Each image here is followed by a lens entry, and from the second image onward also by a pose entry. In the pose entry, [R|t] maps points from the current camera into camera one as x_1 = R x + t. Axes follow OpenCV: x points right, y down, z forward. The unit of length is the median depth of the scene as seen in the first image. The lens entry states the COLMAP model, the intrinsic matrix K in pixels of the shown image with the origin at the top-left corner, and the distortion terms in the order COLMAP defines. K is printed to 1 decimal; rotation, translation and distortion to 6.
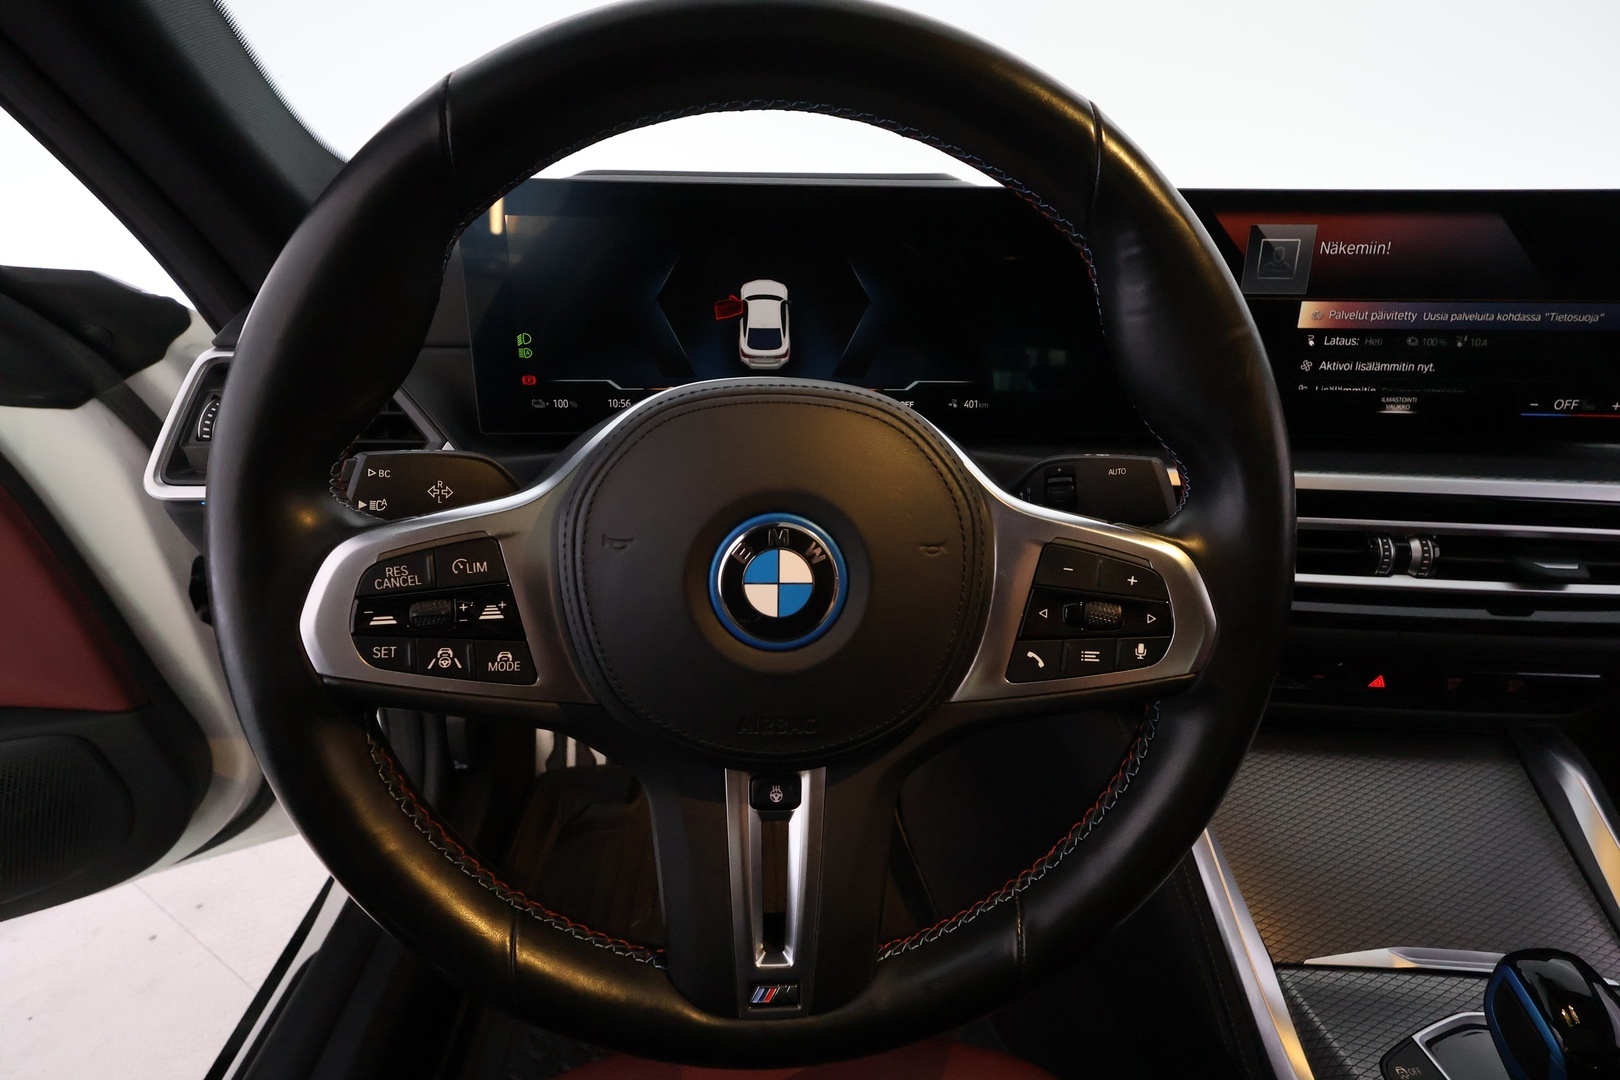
lens RADIAL K [[752.3, 0, 811.4], [0, 752.3, 541.1], [0, 0, 1]] dist [-0.002929, 0.002188]
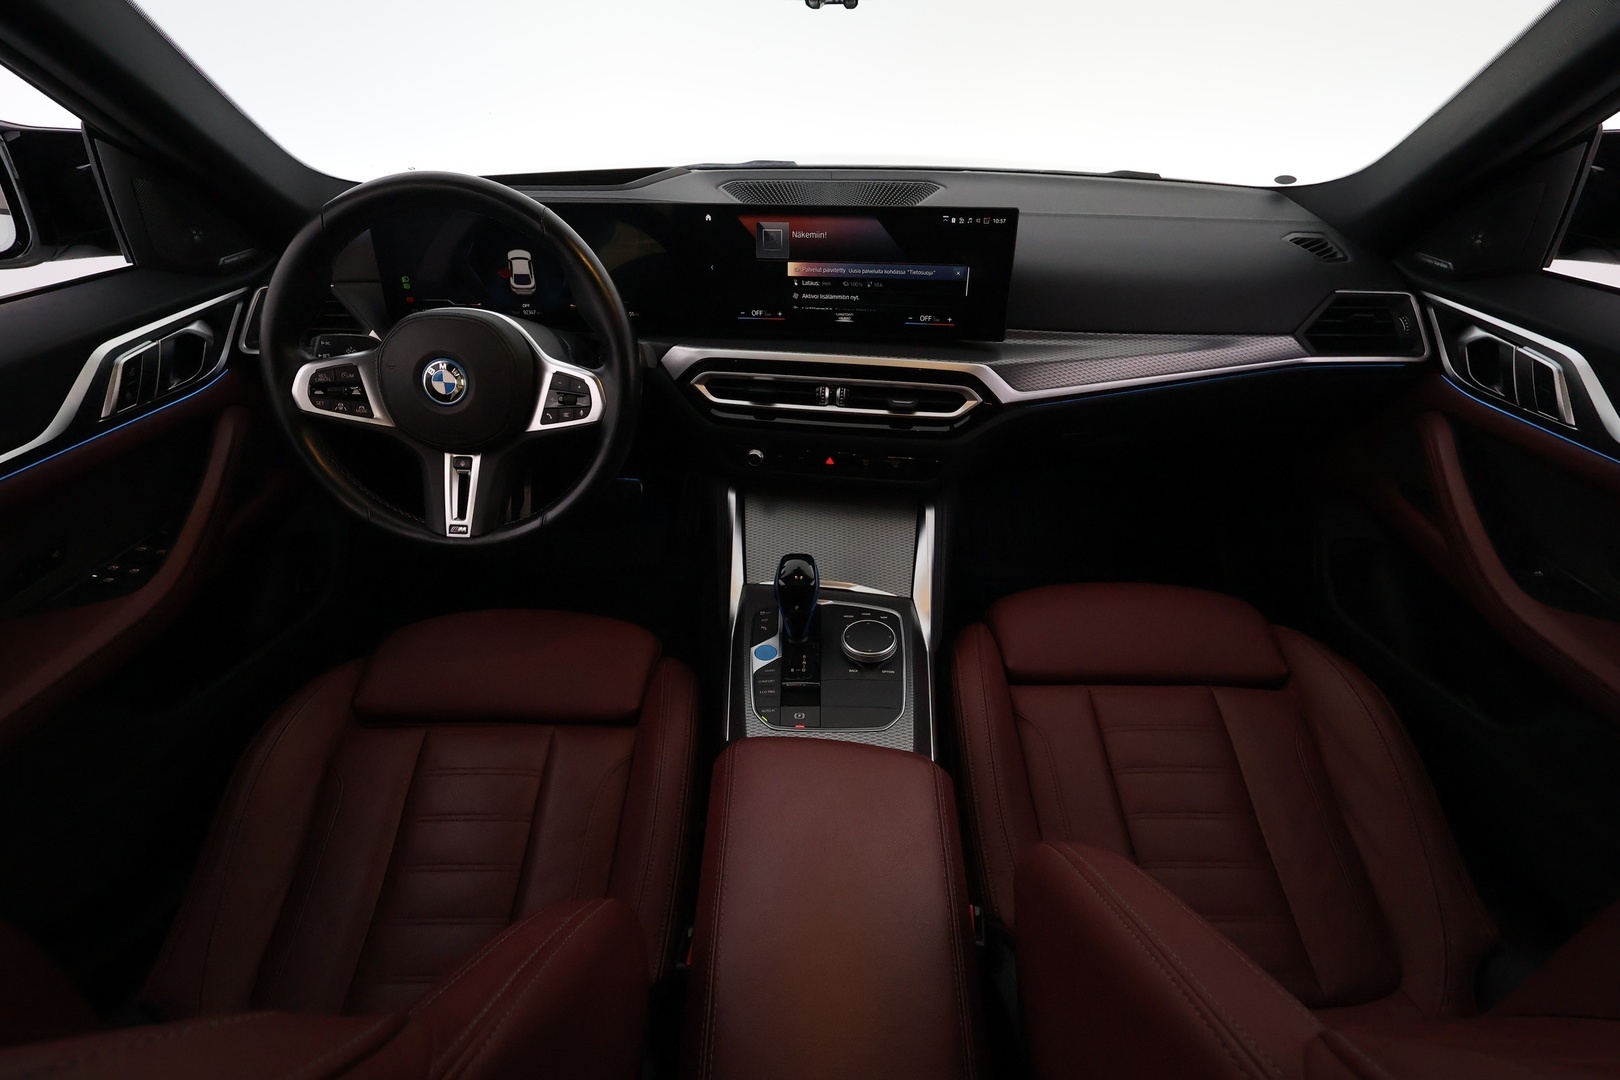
lens RADIAL K [[752.3, 0, 811.3], [0, 752.3, 541.2], [0, 0, 1]] dist [-0.002929, 0.002188]
pose [[0.996015, 0.038039, -0.080671, 0.981165], [-0.026213, 0.989392, 0.142888, 0.127306], [0.085251, -0.140204, 0.986446, -1.112316]]
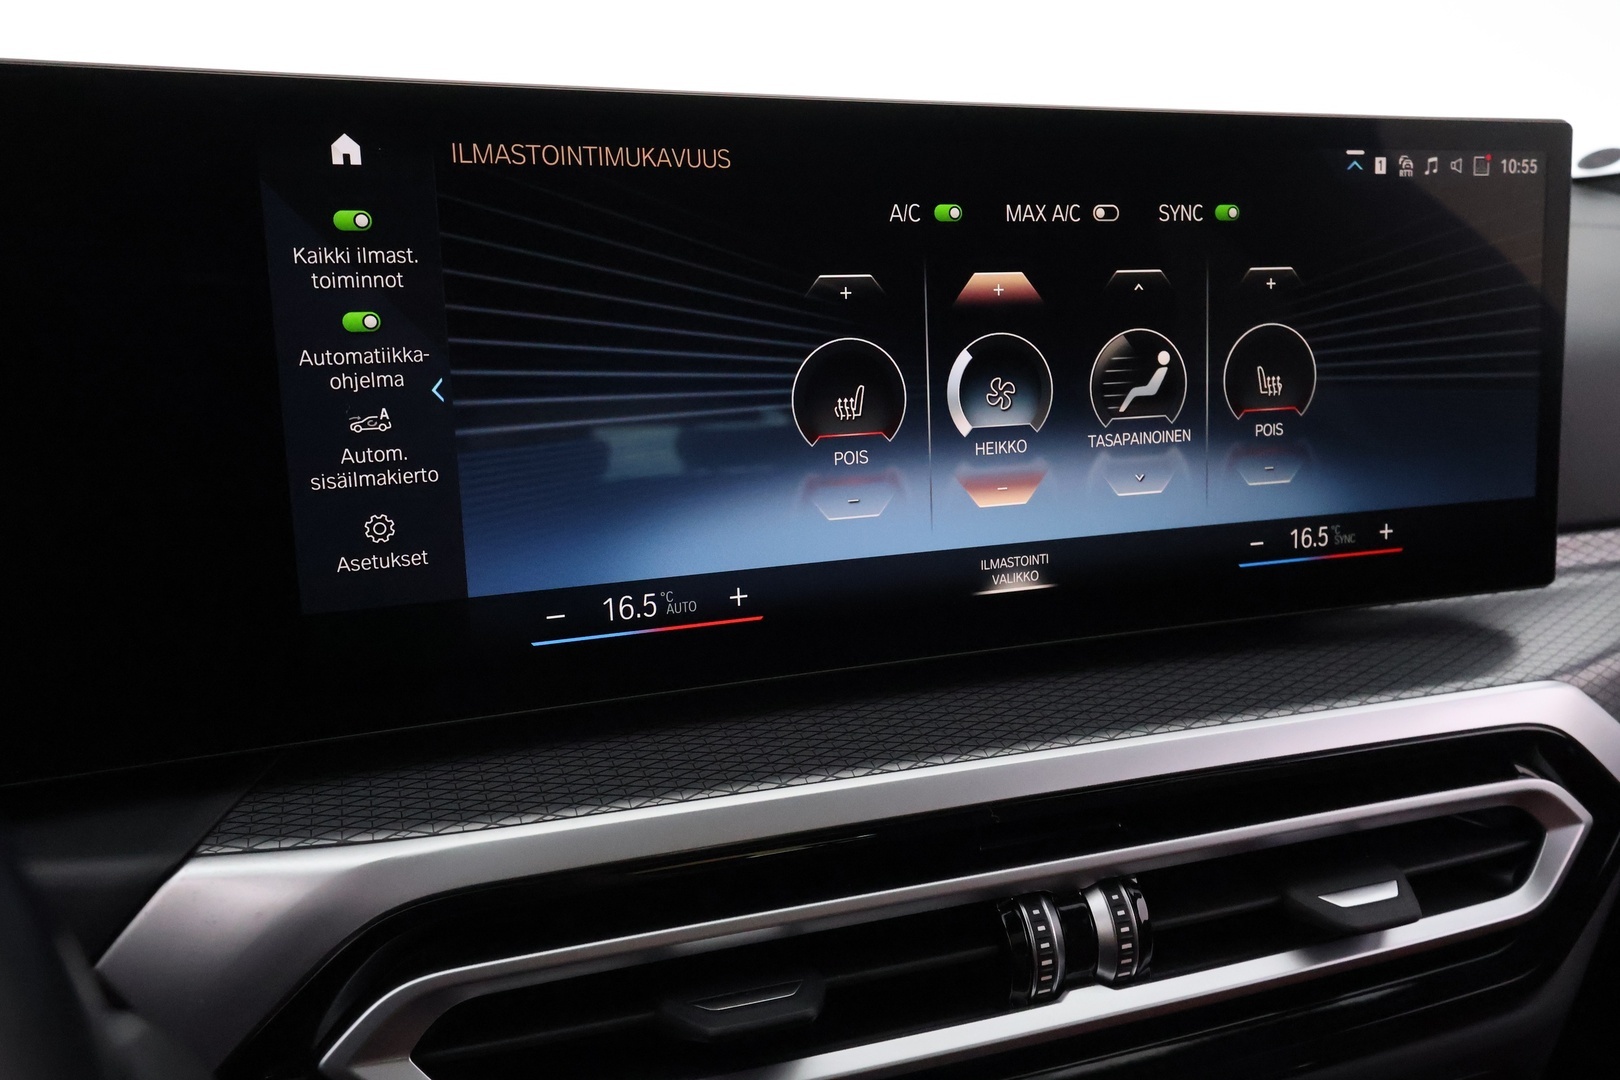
lens RADIAL K [[1283.7, 0, 822.7], [0, 1283.7, 536.4], [0, 0, 1]] dist [0.003066, 0.003151]
pose [[0.914427, -0.099138, 0.392421, 0.435533], [0.155026, 0.981390, -0.113314, -0.151628], [-0.373885, 0.164453, 0.912779, 0.401115]]
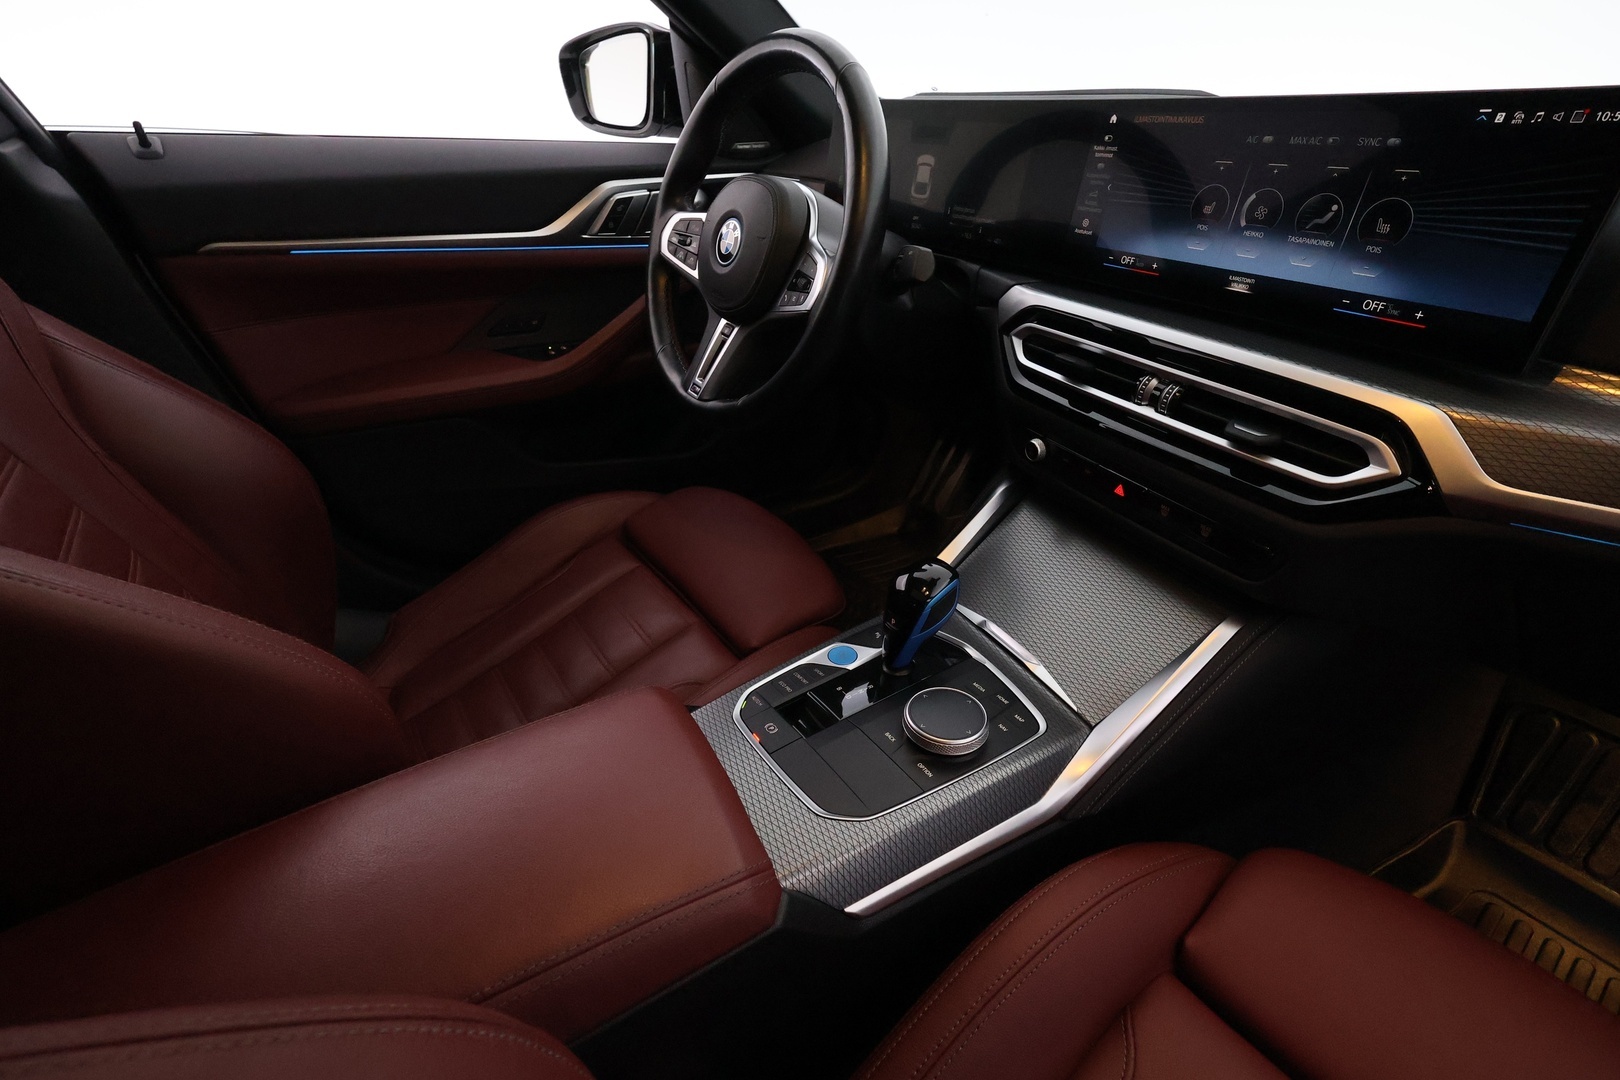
lens RADIAL K [[764.5, 0, 811.9], [0, 764.5, 536.4], [0, 0, 1]] dist [0.004104, -0.000133]
pose [[0.511773, 0.413116, -0.753275, 1.701524], [-0.359947, 0.899237, 0.248618, 0.136965], [0.780081, 0.143904, 0.608905, -0.240145]]
